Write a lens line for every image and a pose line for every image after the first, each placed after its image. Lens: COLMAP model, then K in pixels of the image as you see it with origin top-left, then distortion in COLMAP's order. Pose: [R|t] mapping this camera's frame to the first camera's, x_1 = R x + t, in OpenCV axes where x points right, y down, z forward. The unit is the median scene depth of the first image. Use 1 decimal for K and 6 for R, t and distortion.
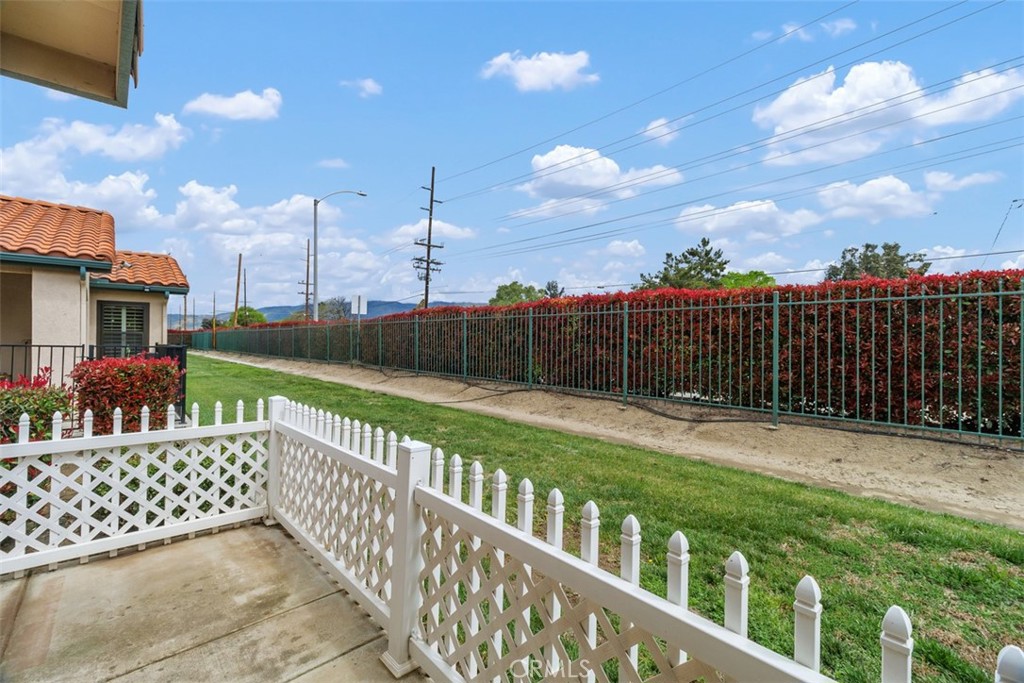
lens RADIAL K [[444.3, 0, 518.6], [0, 444.3, 338.7], [0, 0, 1]] dist [-0.000399, -0.000408]
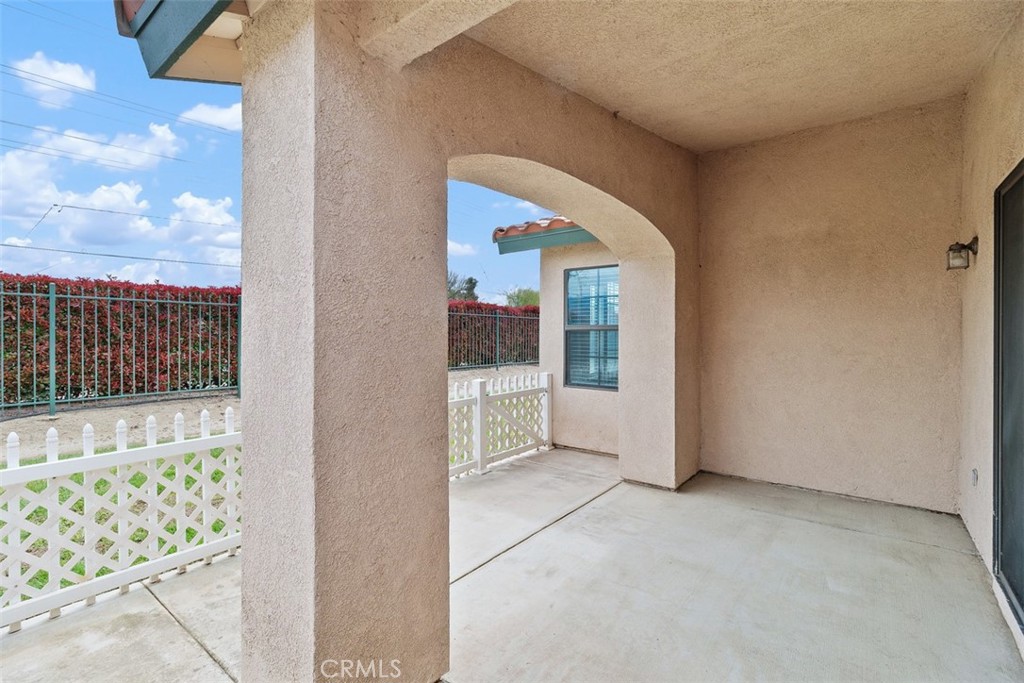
lens RADIAL K [[437.4, 0, 497.7], [0, 437.4, 349.1], [0, 0, 1]] dist [0.000984, -0.000003]
pose [[-0.165832, -0.044894, 0.985132, -0.694288], [-0.009339, 0.998990, 0.043953, -0.012234], [-0.986110, -0.001911, -0.166083, 0.194955]]
